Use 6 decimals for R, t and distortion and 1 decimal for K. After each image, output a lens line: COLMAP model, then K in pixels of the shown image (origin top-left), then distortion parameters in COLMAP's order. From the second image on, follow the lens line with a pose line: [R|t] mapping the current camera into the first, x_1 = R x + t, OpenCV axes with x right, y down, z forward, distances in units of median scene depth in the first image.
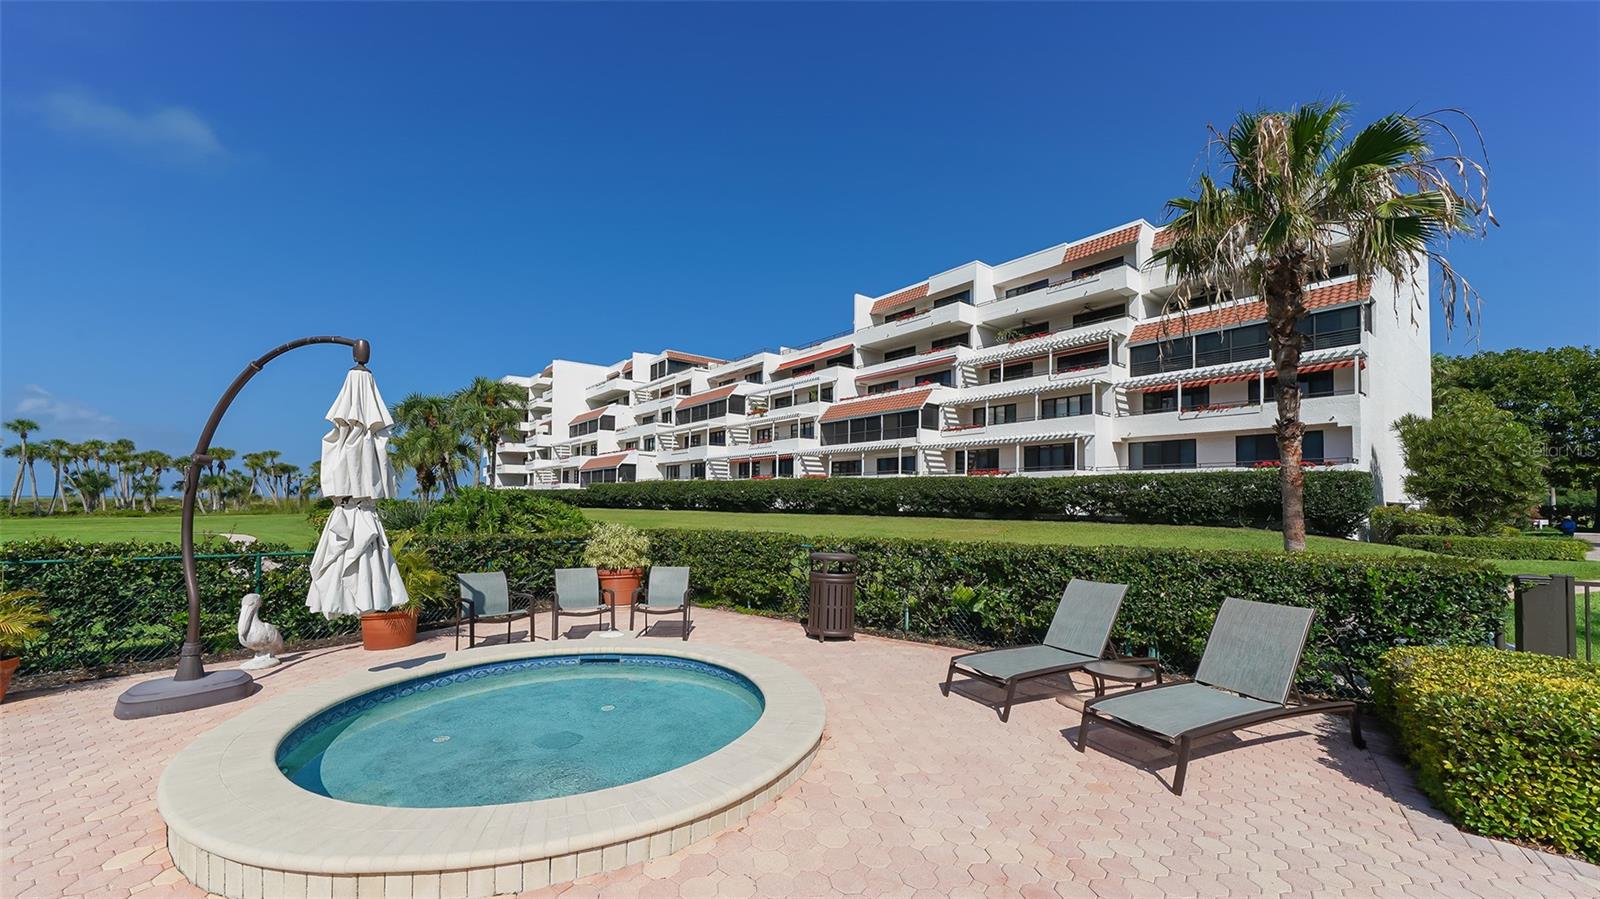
lens RADIAL K [[754.1, 0, 800.0], [0, 754.1, 449.5], [0, 0, 1]] dist [-0.002414, -0.000315]
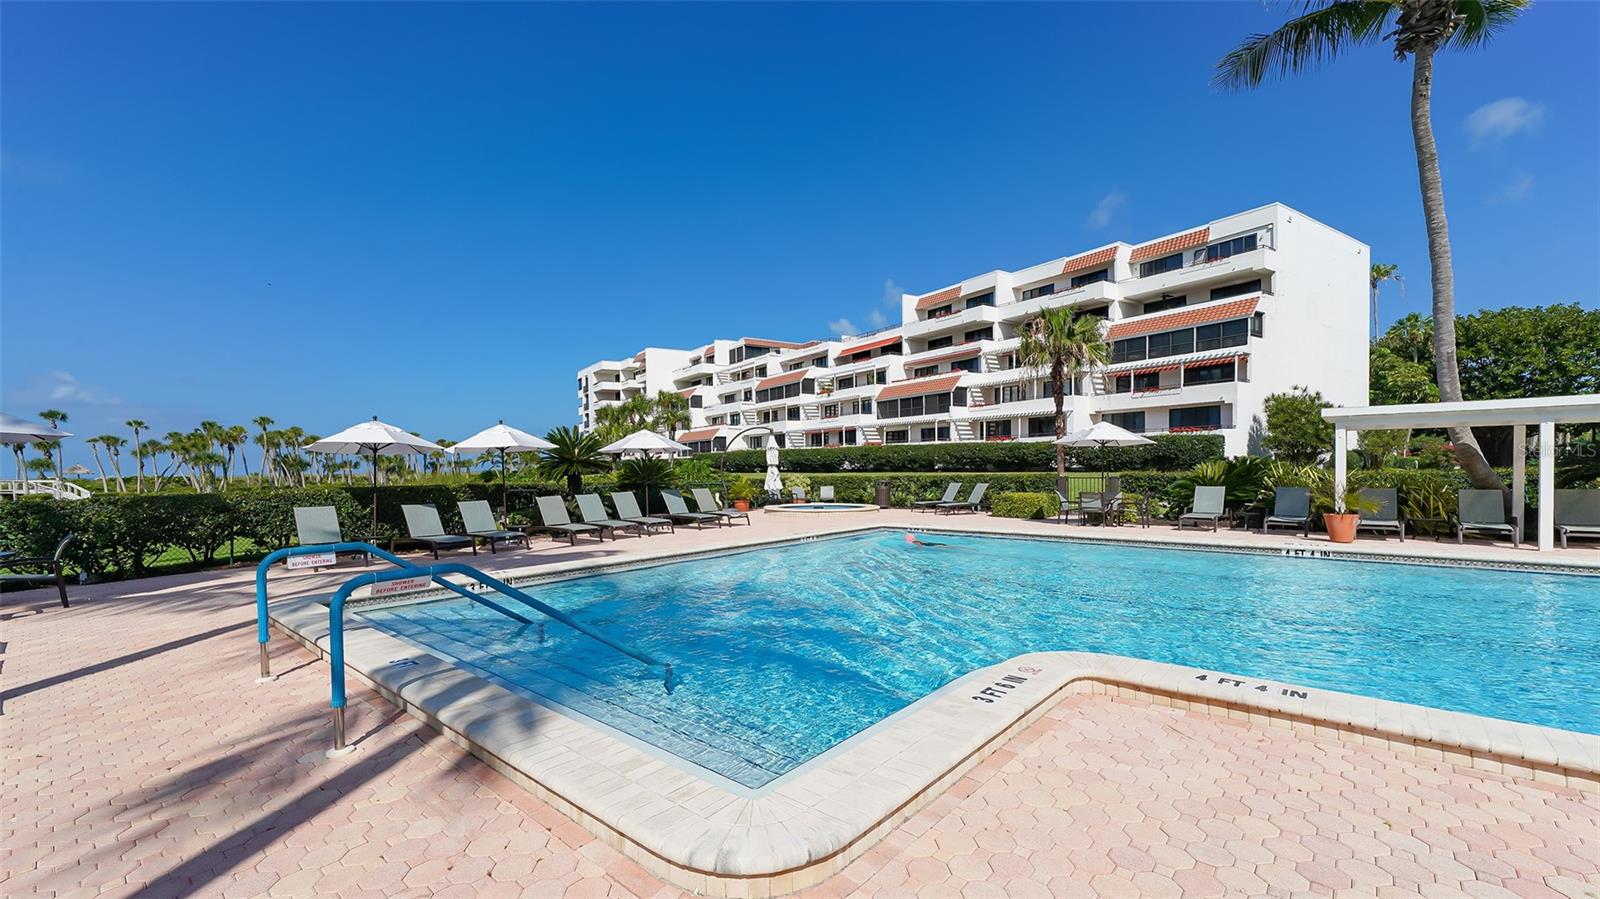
lens RADIAL K [[679.7, 0, 800.0], [0, 679.7, 449.5], [0, 0, 1]] dist [0.000954, 0.000032]
pose [[0.995705, -0.025520, -0.088992, -0.001562], [0.029547, 0.998585, 0.044222, -0.008453], [0.087738, -0.046662, 0.995050, -0.147270]]
